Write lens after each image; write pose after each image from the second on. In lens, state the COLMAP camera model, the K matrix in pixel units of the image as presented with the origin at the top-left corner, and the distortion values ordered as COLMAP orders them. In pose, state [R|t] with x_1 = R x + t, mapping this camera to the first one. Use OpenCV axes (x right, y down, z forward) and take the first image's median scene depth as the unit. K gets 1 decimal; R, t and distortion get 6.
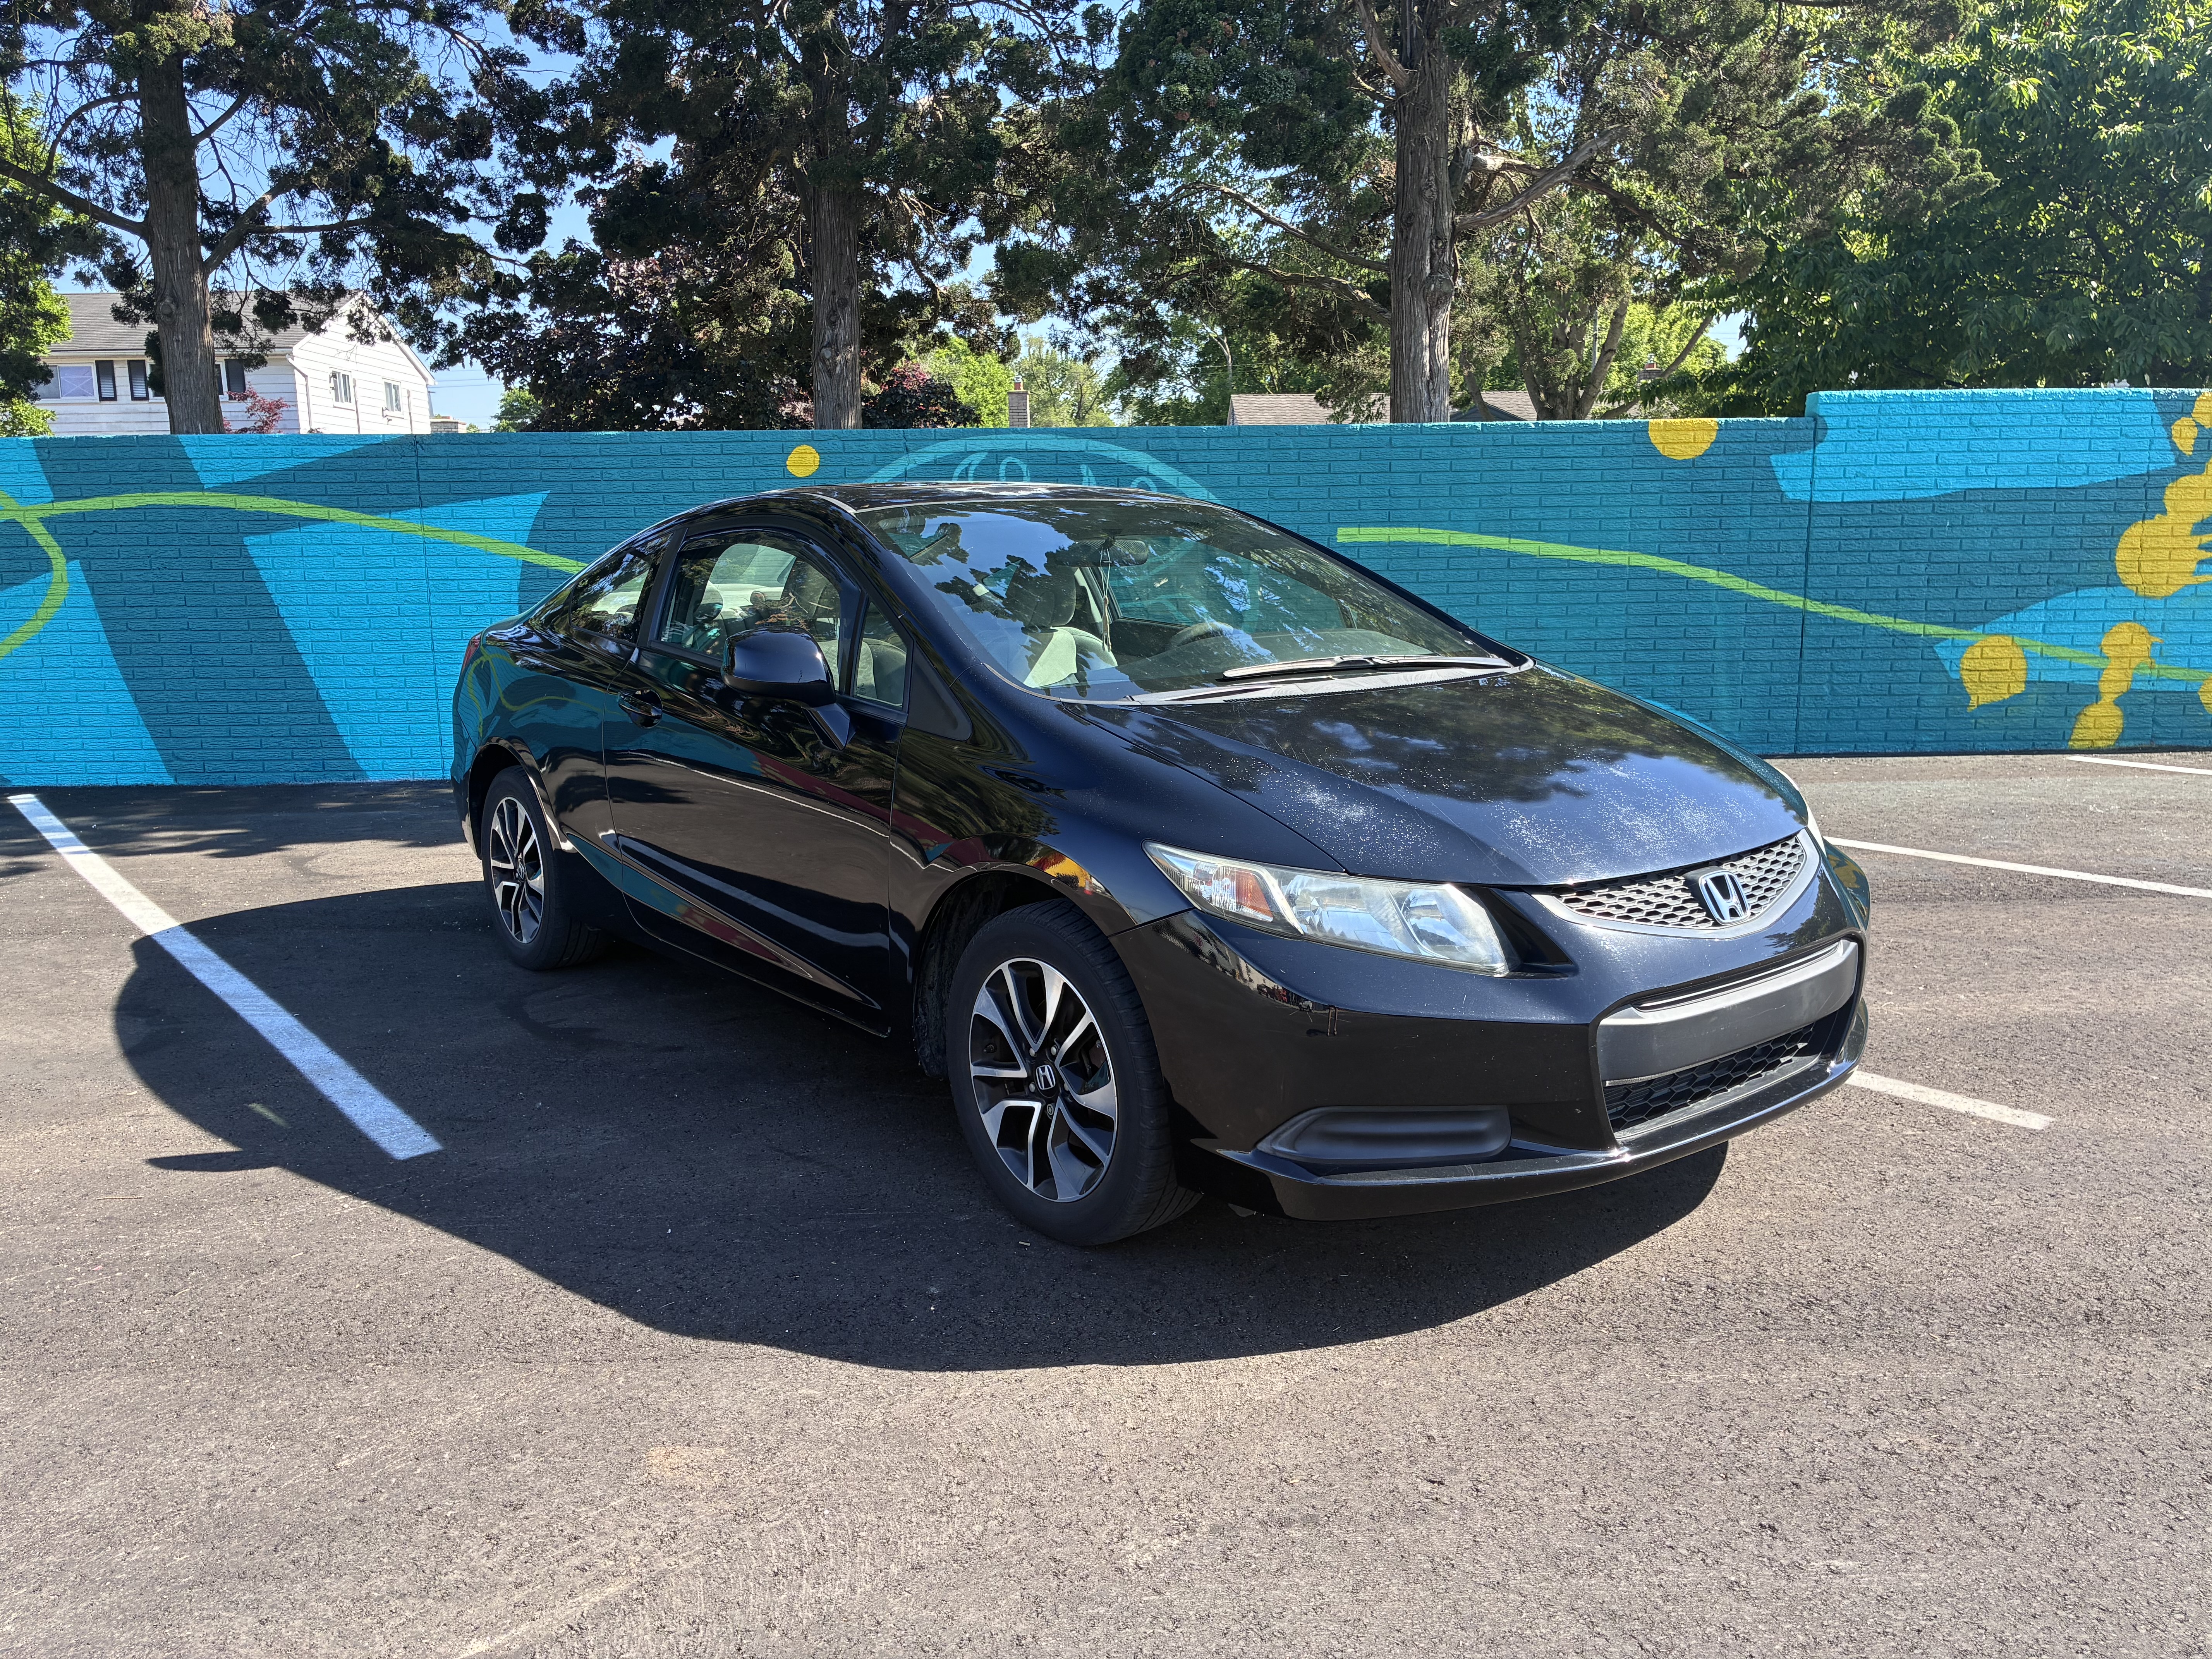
lens RADIAL K [[1705.3, 0, 1111.5], [0, 1705.3, 844.2], [0, 0, 1]] dist [0.047589, -0.073135]
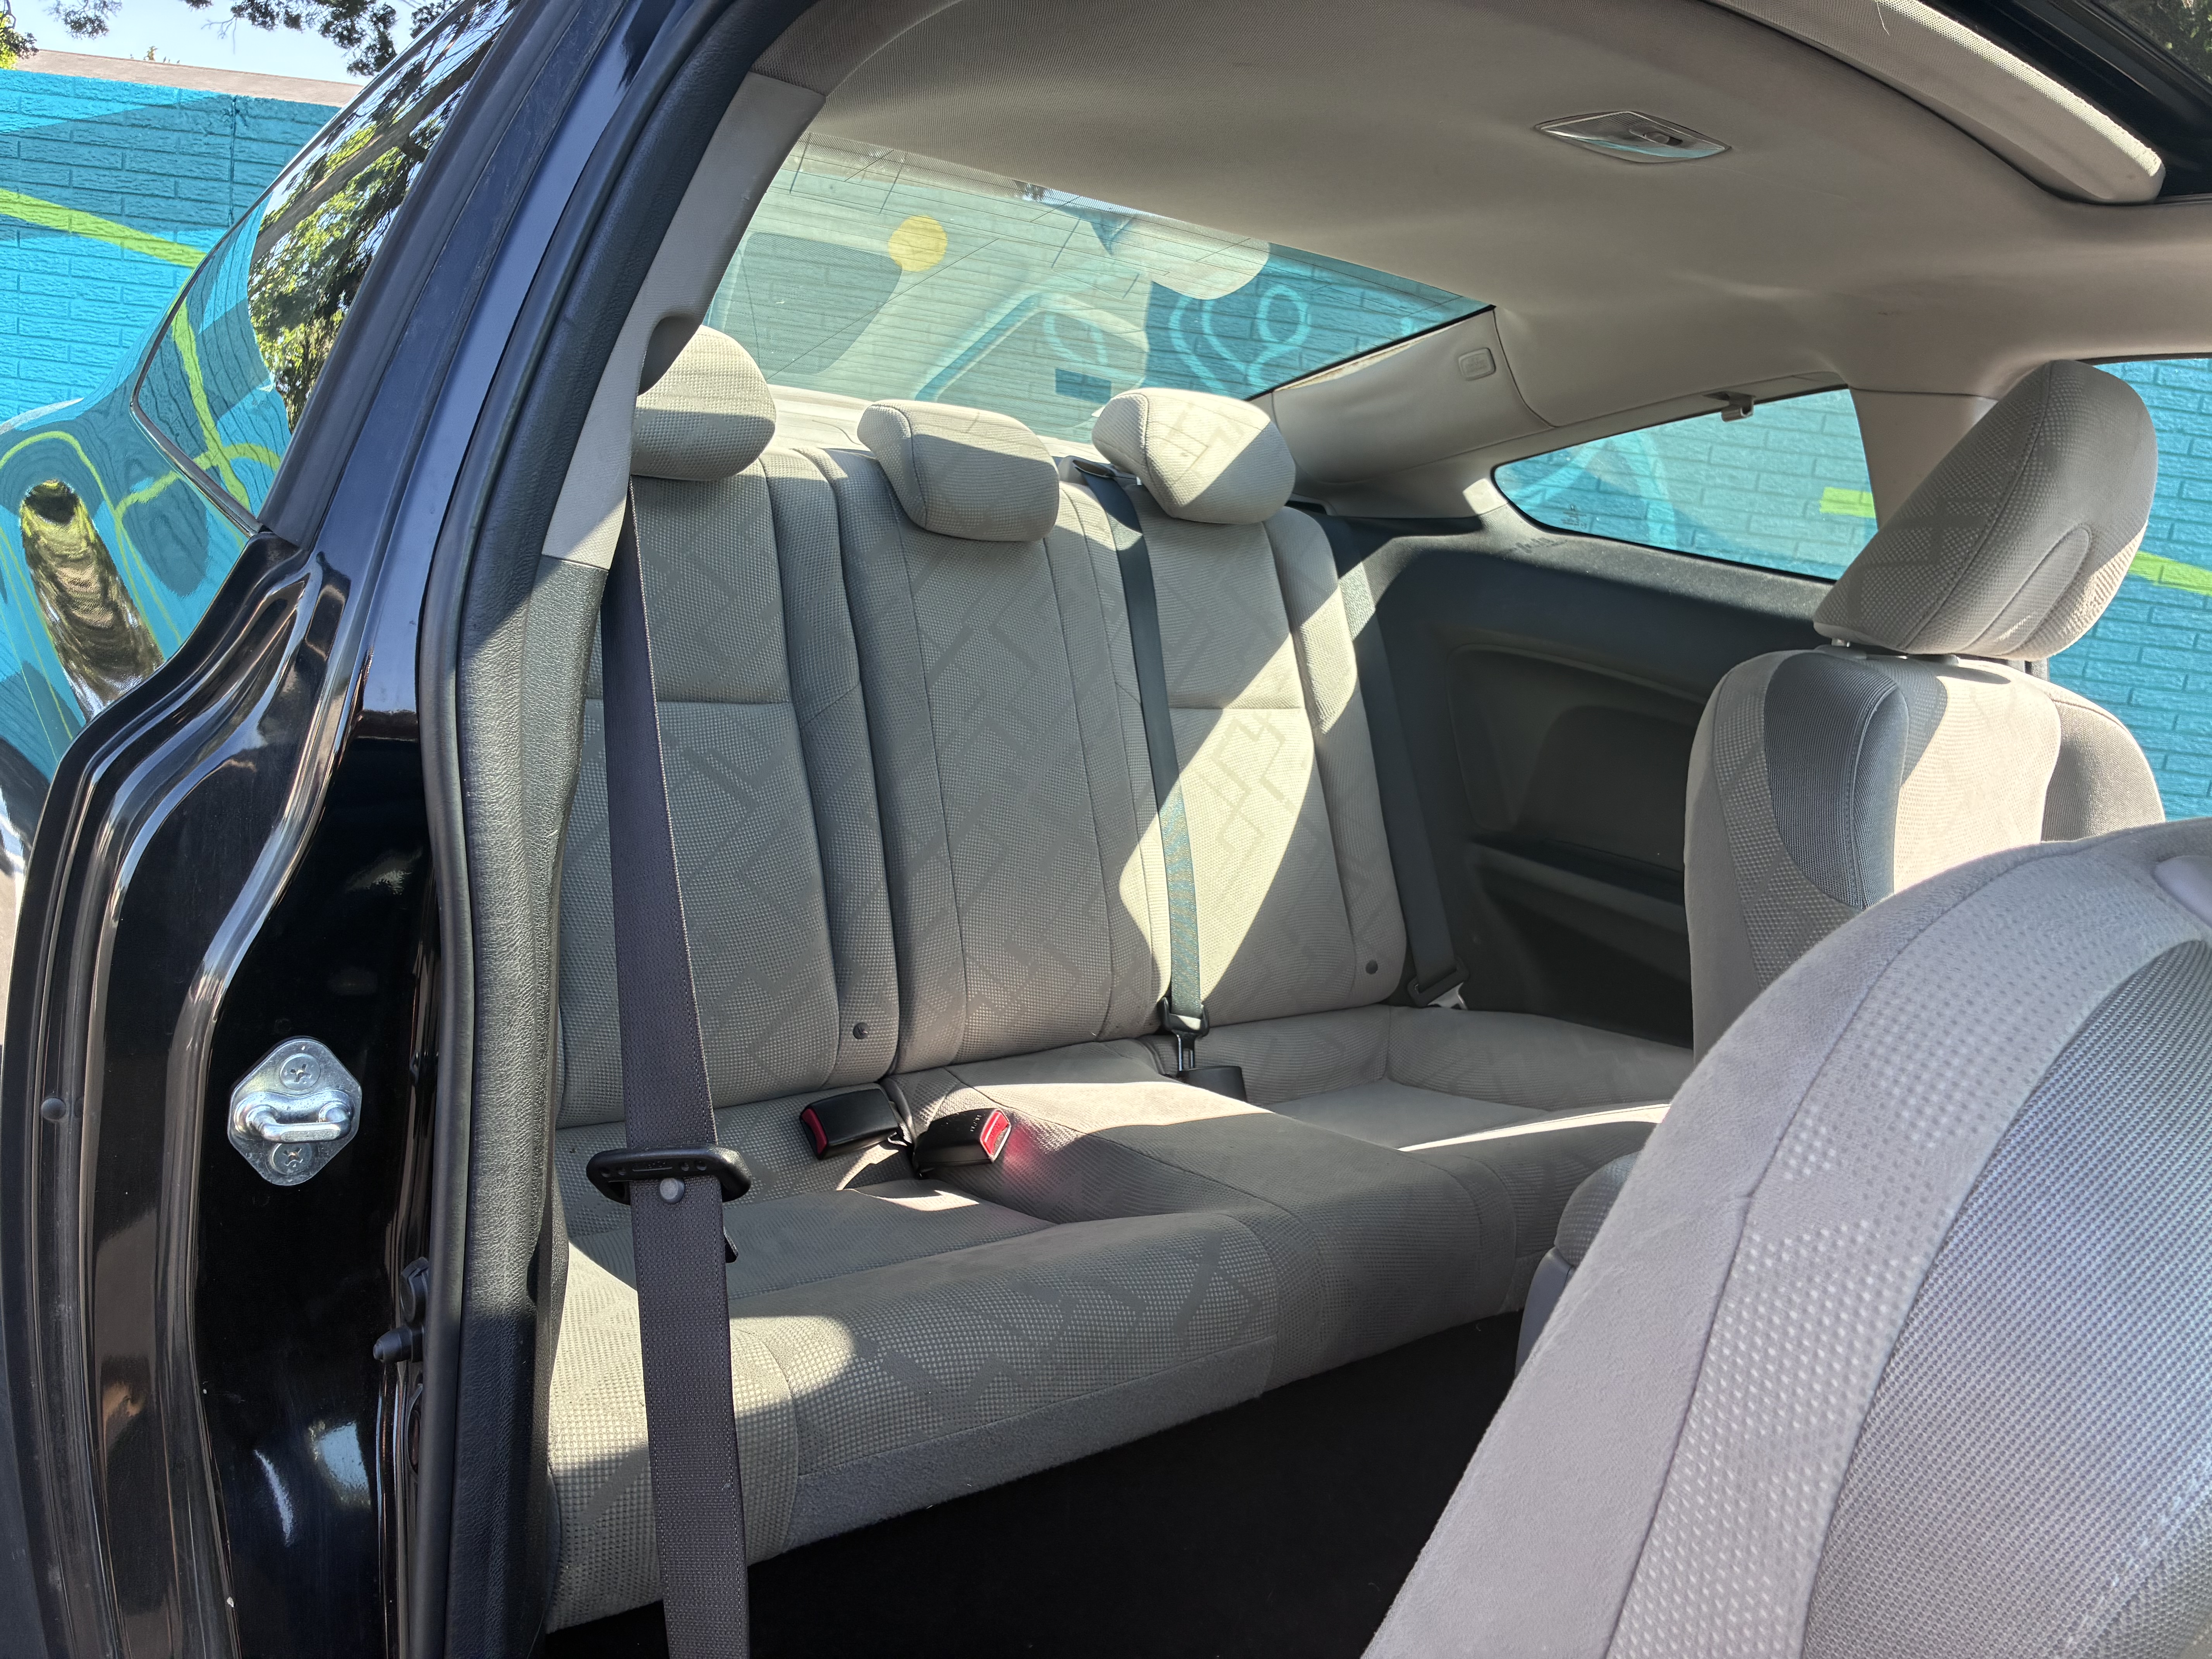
lens RADIAL K [[1722.0, 0, 1113.1], [0, 1722.0, 825.0], [0, 0, 1]] dist [0.005565, 0.004709]
pose [[0.991175, 0.131511, 0.016655, -0.127602], [-0.131797, 0.991123, 0.017443, -0.064592], [-0.014213, -0.019484, 0.999709, 0.536060]]
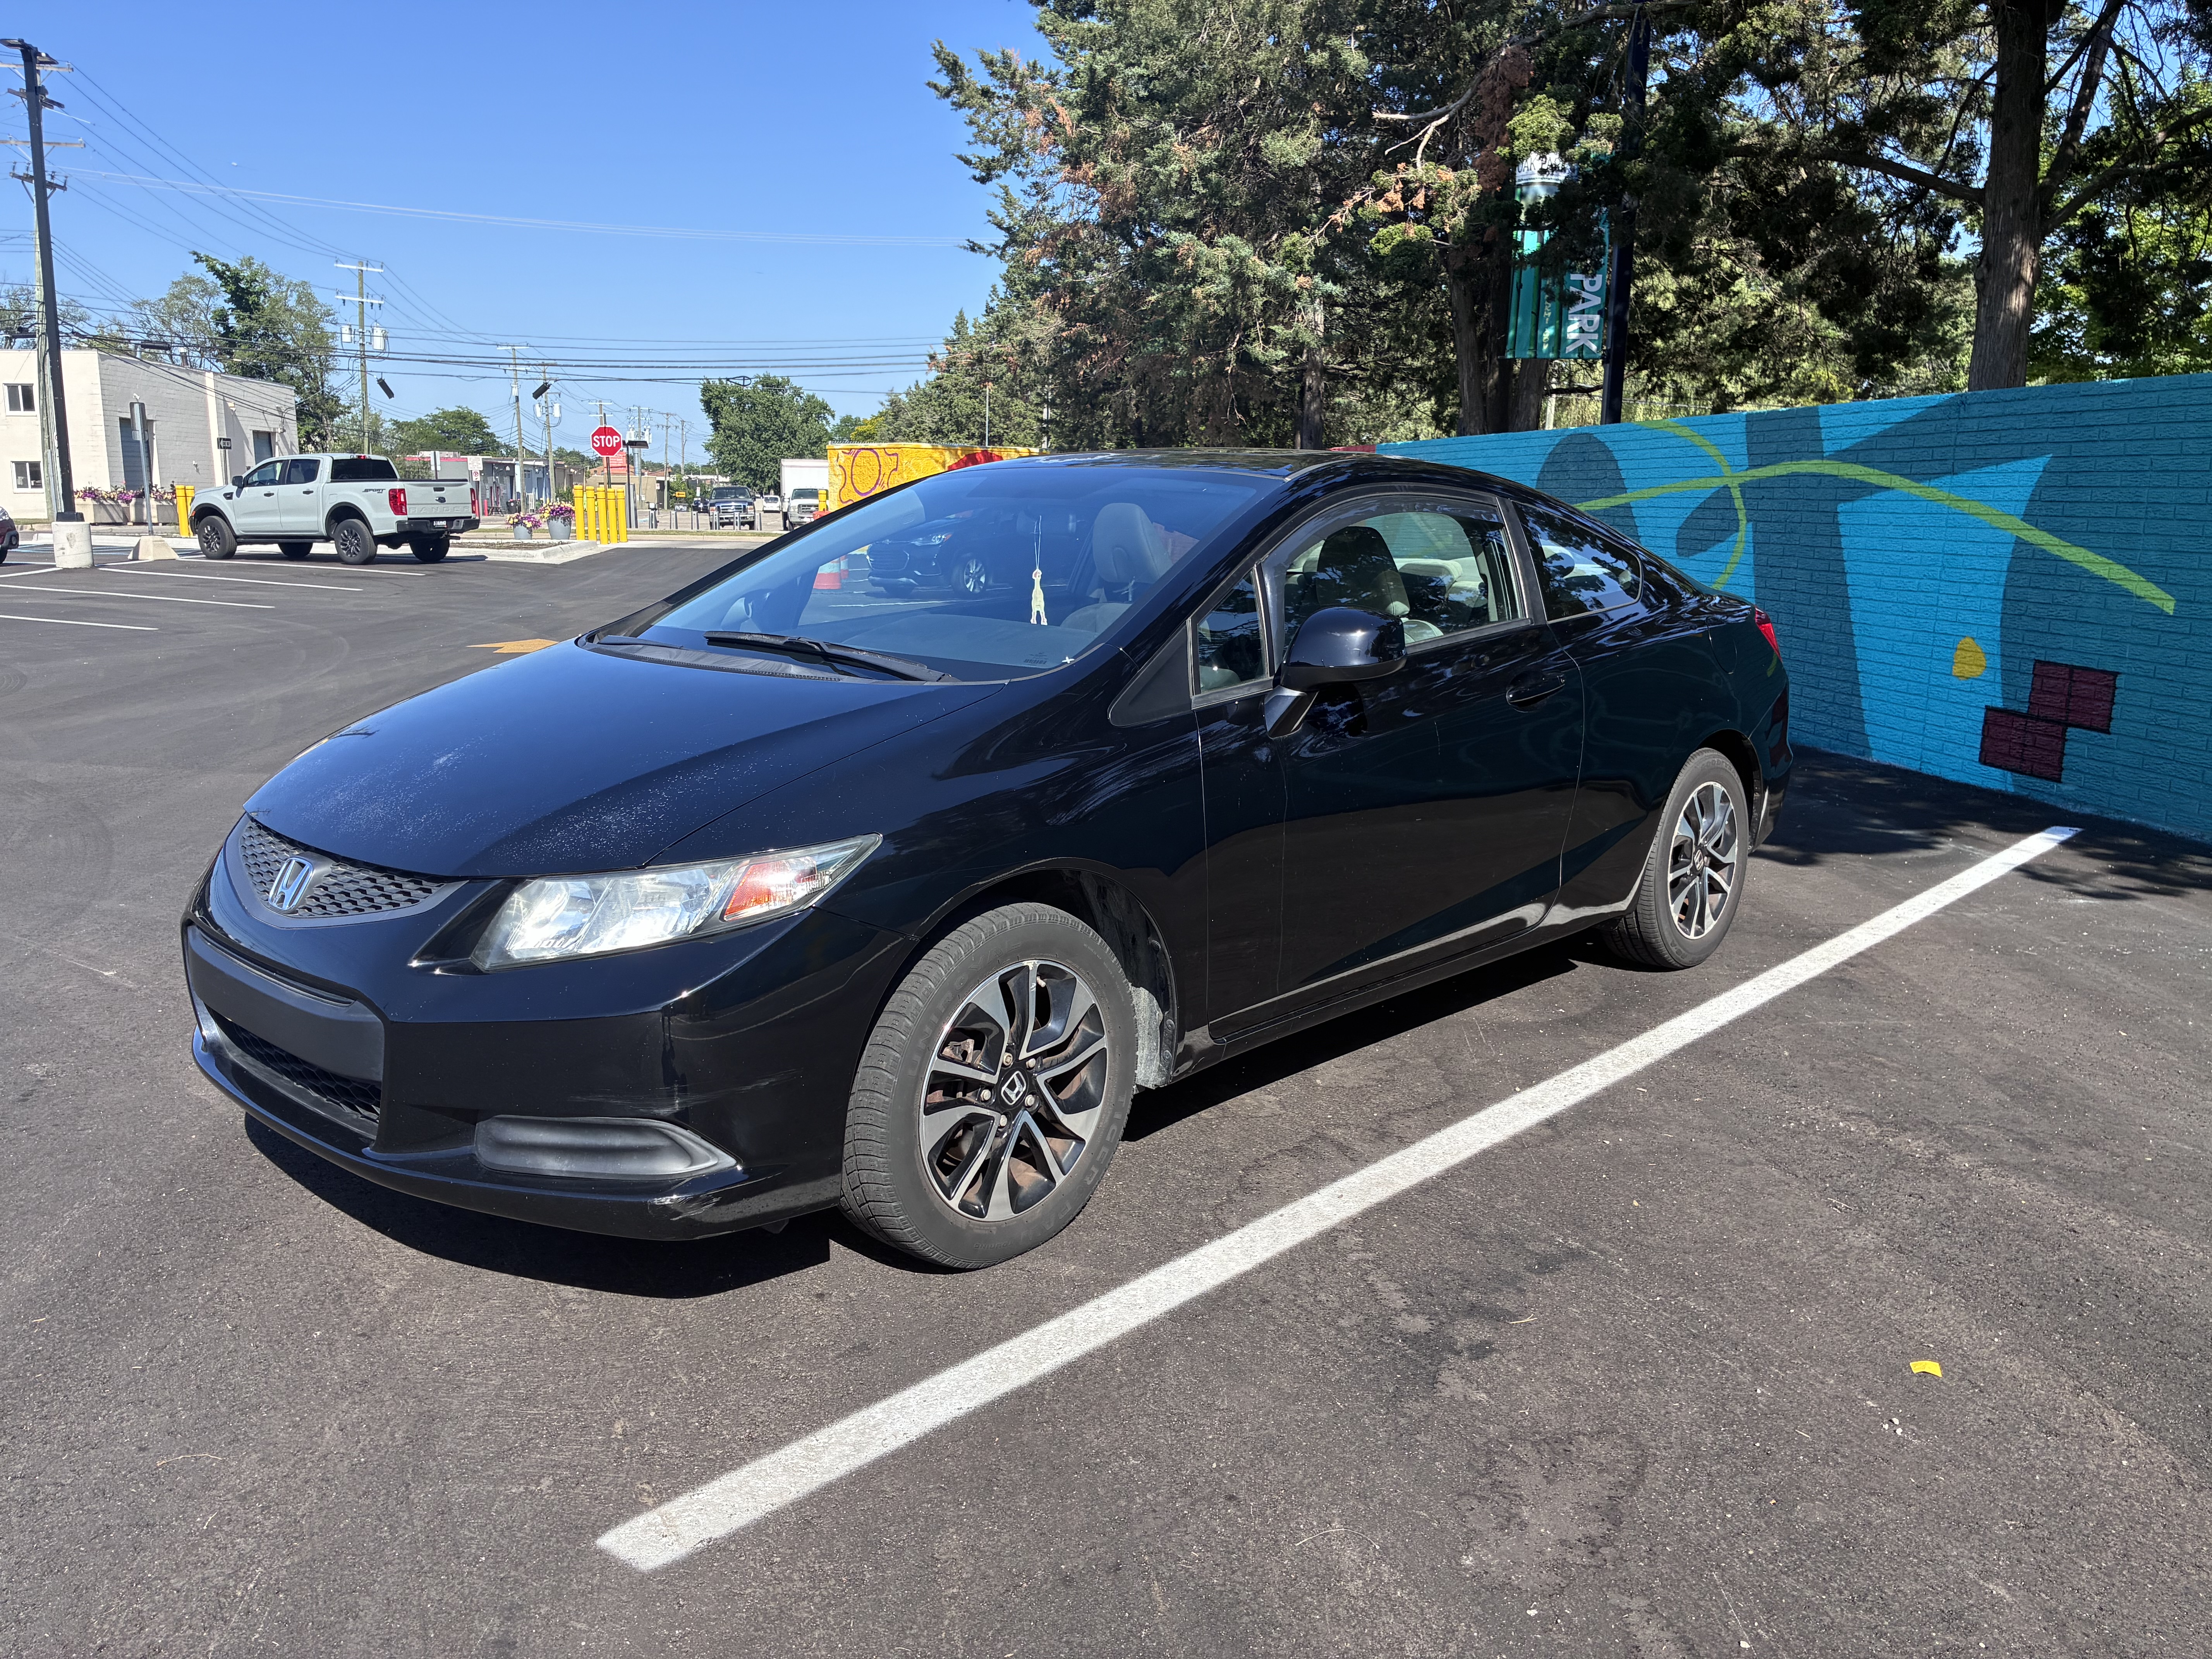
lens RADIAL K [[1722.0, 0, 1113.1], [0, 1722.0, 825.0], [0, 0, 1]] dist [0.005565, 0.004709]
pose [[0.127747, 0.199892, -0.971454, 0.591910], [-0.193176, 0.965736, 0.173313, -0.113456], [0.972812, 0.165522, 0.161984, 0.570641]]
